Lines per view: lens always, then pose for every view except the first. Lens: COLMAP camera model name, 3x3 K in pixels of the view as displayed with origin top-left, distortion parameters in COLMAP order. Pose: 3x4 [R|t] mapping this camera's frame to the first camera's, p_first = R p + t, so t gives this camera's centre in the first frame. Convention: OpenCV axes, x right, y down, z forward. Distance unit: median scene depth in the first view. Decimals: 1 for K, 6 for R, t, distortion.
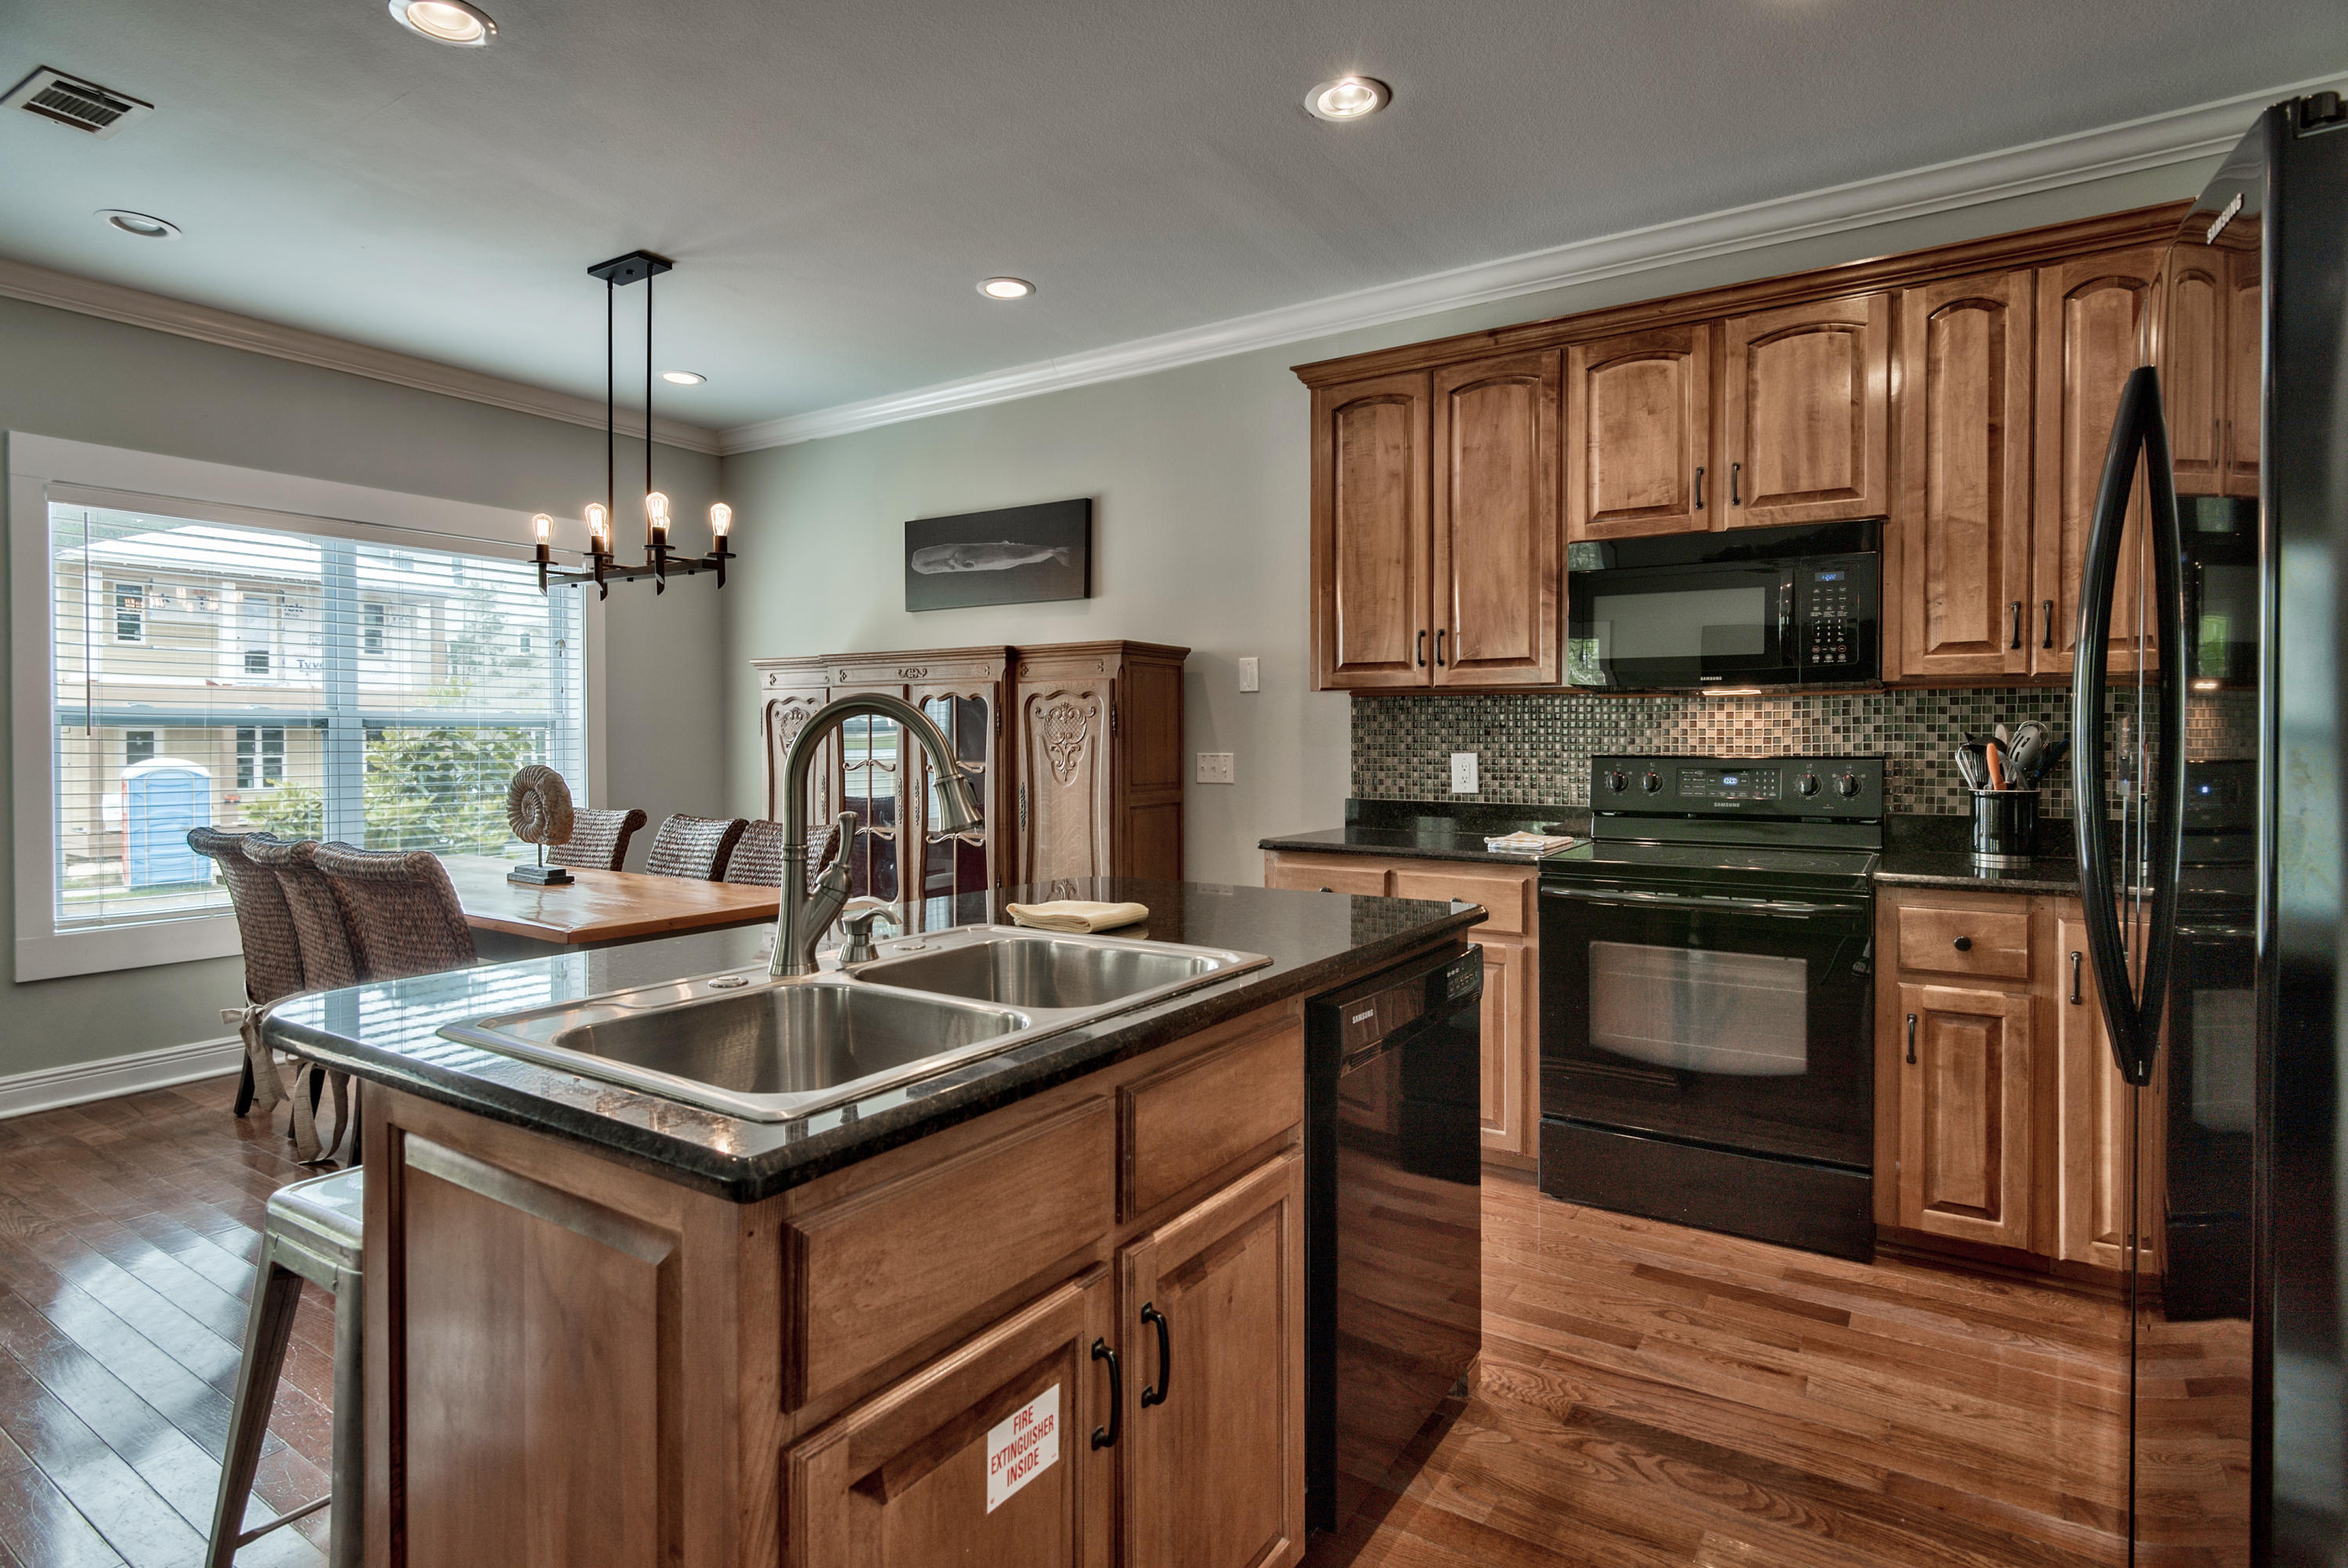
lens RADIAL K [[1177.0, 0, 1179.3], [0, 1177.0, 744.5], [0, 0, 1]] dist [-0.004207, -0.002085]
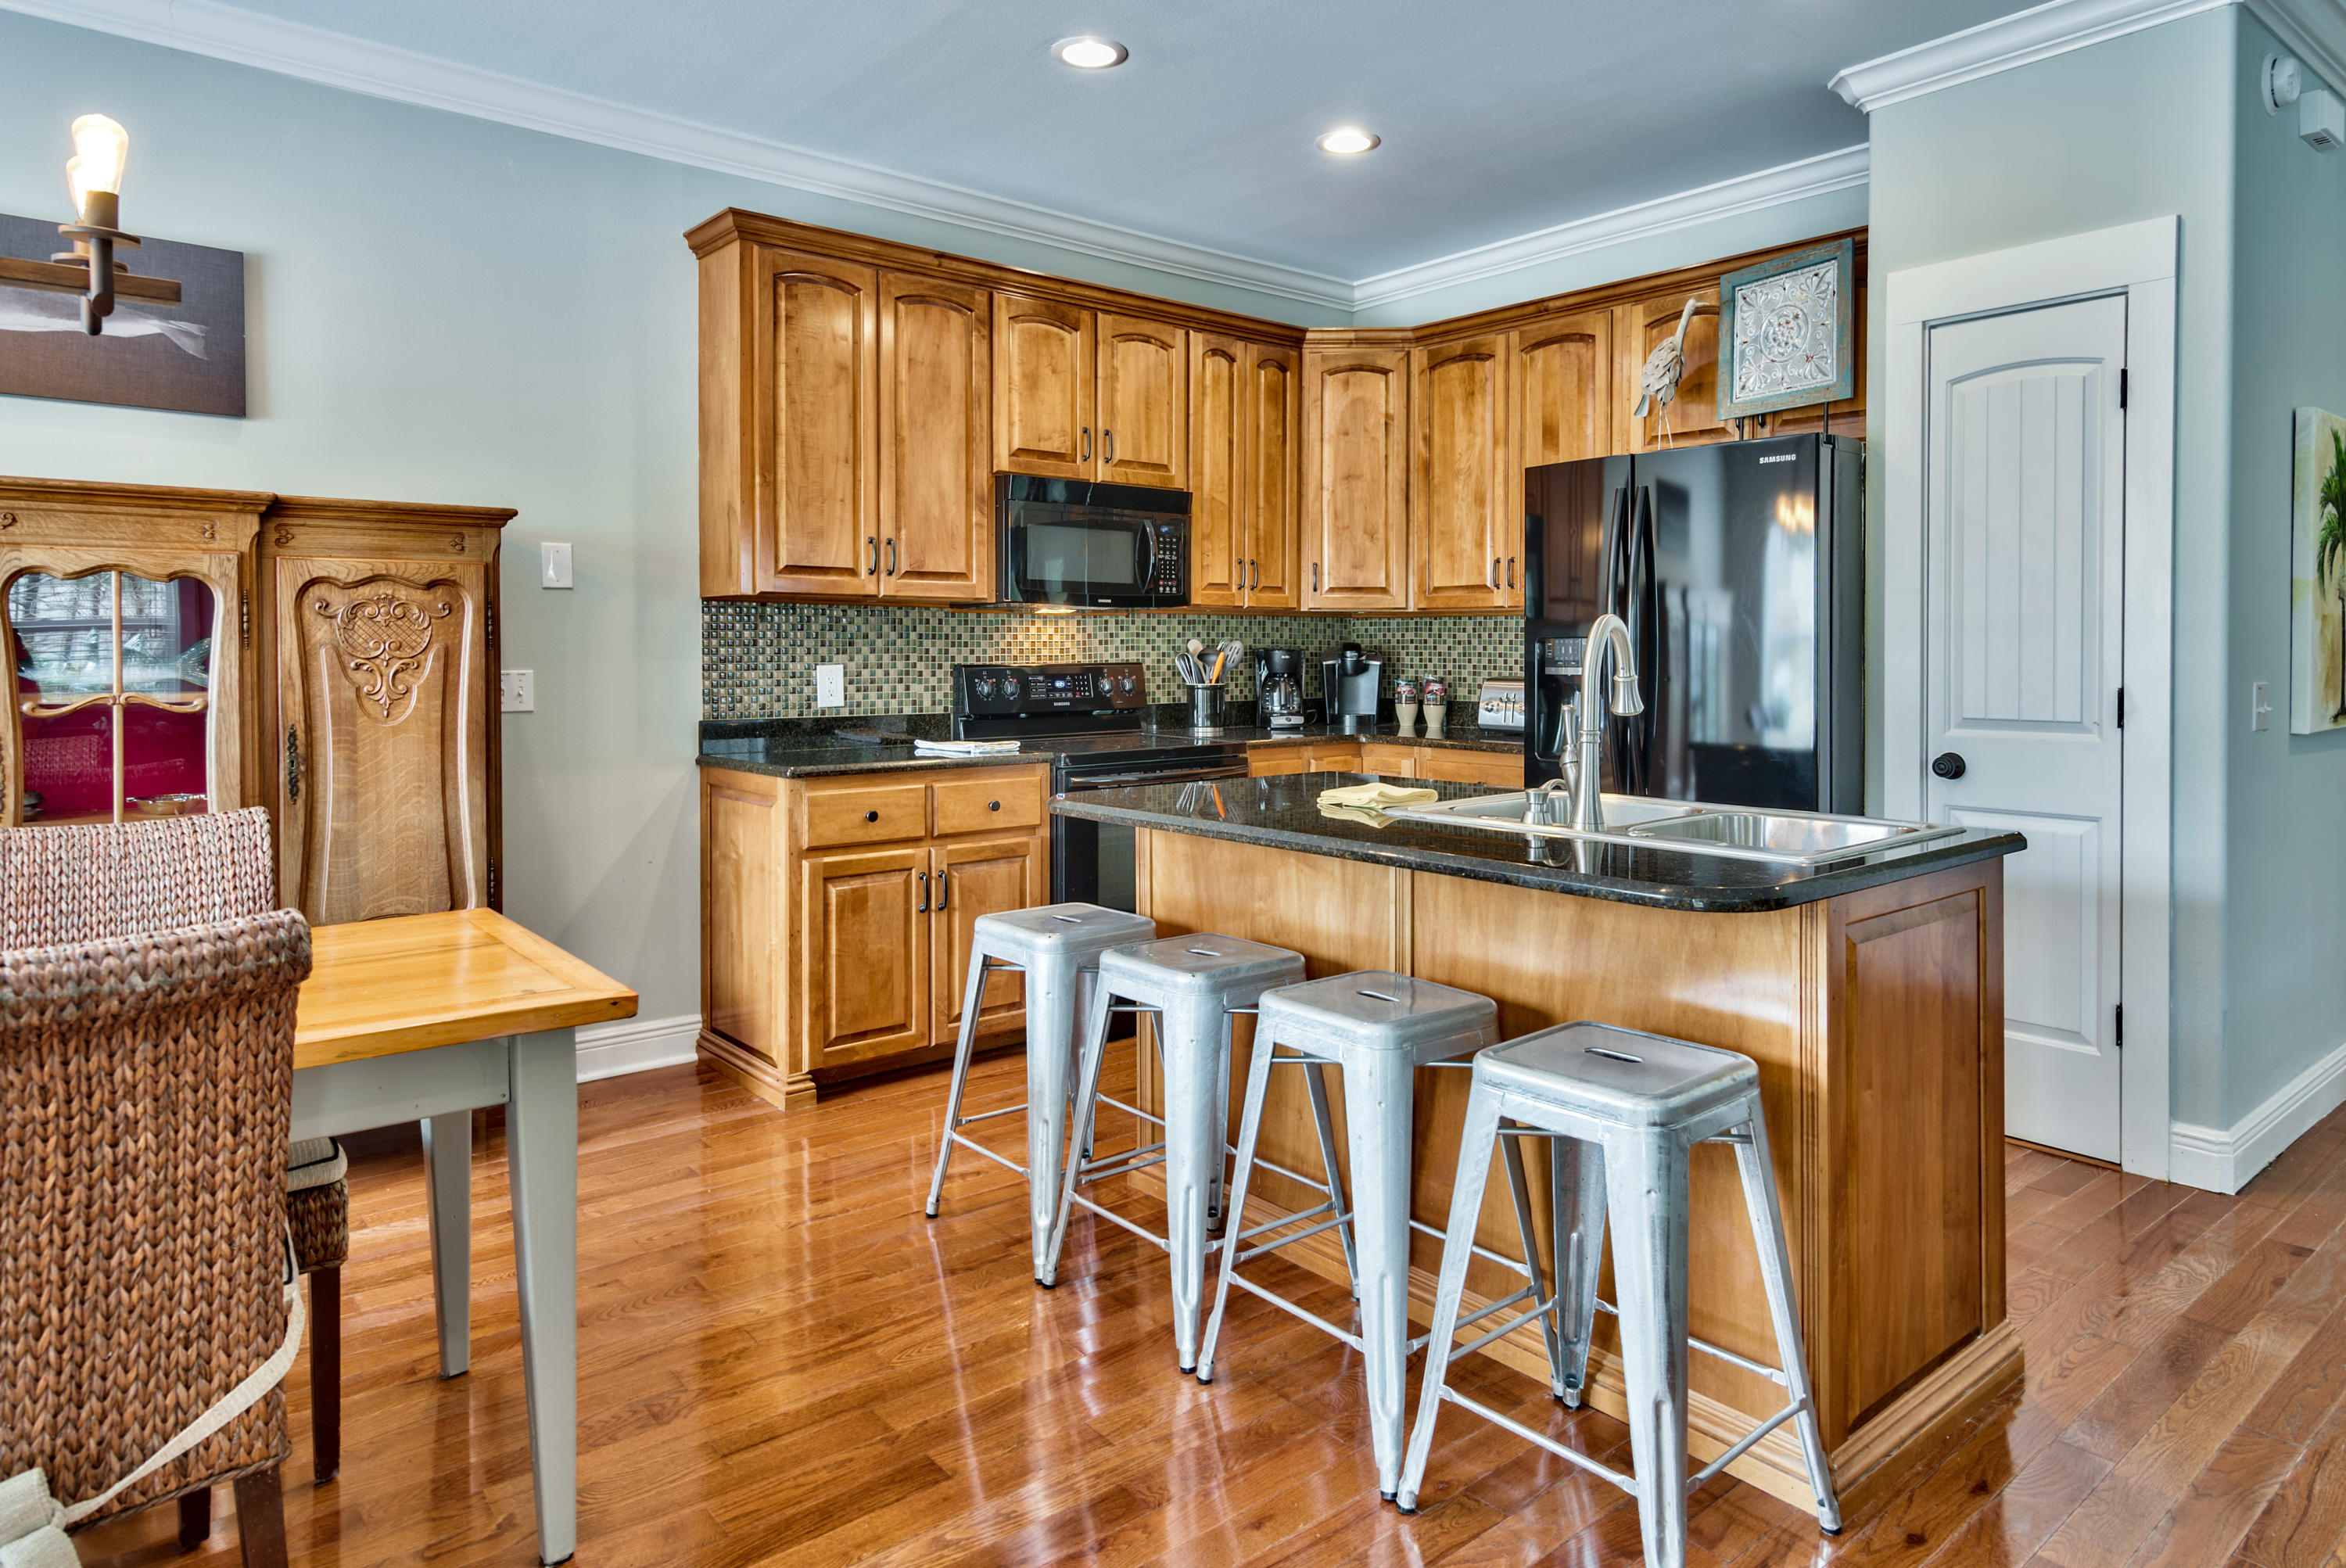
lens RADIAL K [[1393.3, 0, 1114.9], [0, 1393.3, 668.3], [0, 0, 1]] dist [-0.000131, 0.000210]
pose [[0.316707, -0.013298, 0.948430, -0.877936], [0.007061, 0.999907, 0.011662, -0.001880], [-0.948497, 0.003004, 0.316771, 0.487822]]
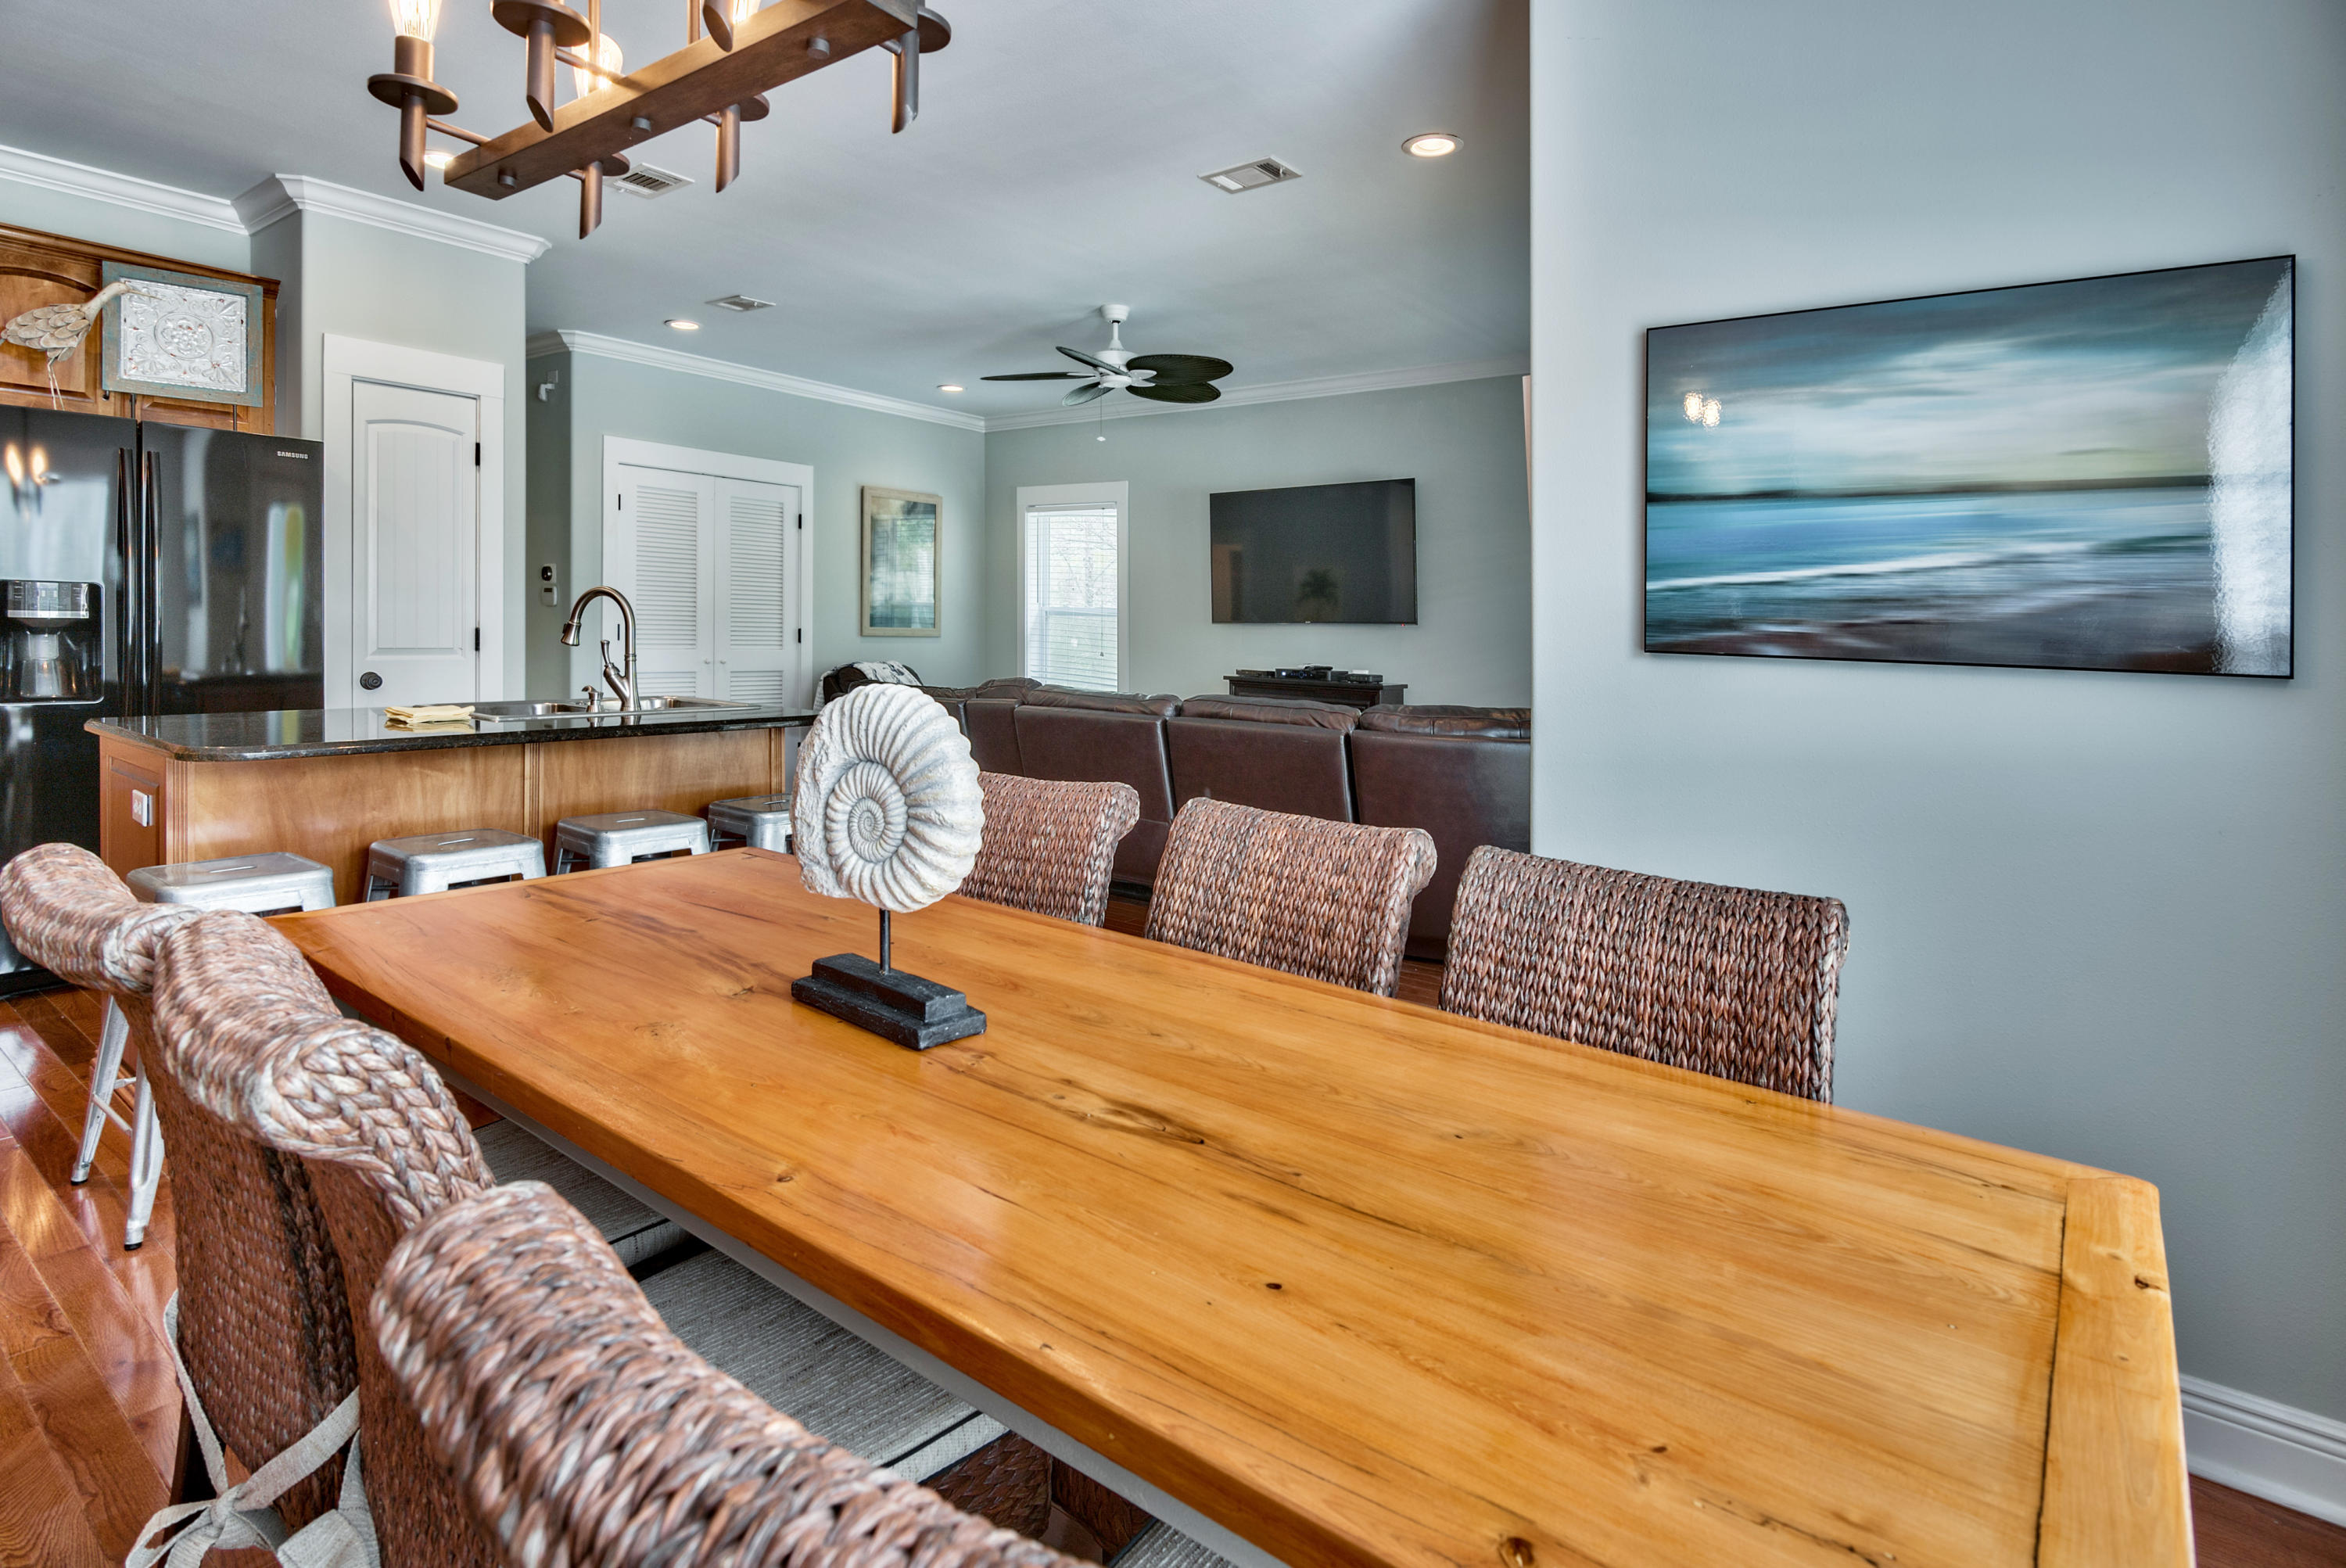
lens RADIAL K [[1176.2, 0, 1178.3], [0, 1176.2, 688.5], [0, 0, 1]] dist [-0.004207, -0.002085]
pose [[-0.997809, -0.028327, 0.059786, -0.675646], [-0.024831, 0.997983, 0.058432, -0.002040], [-0.061320, 0.056819, -0.996500, 1.477200]]
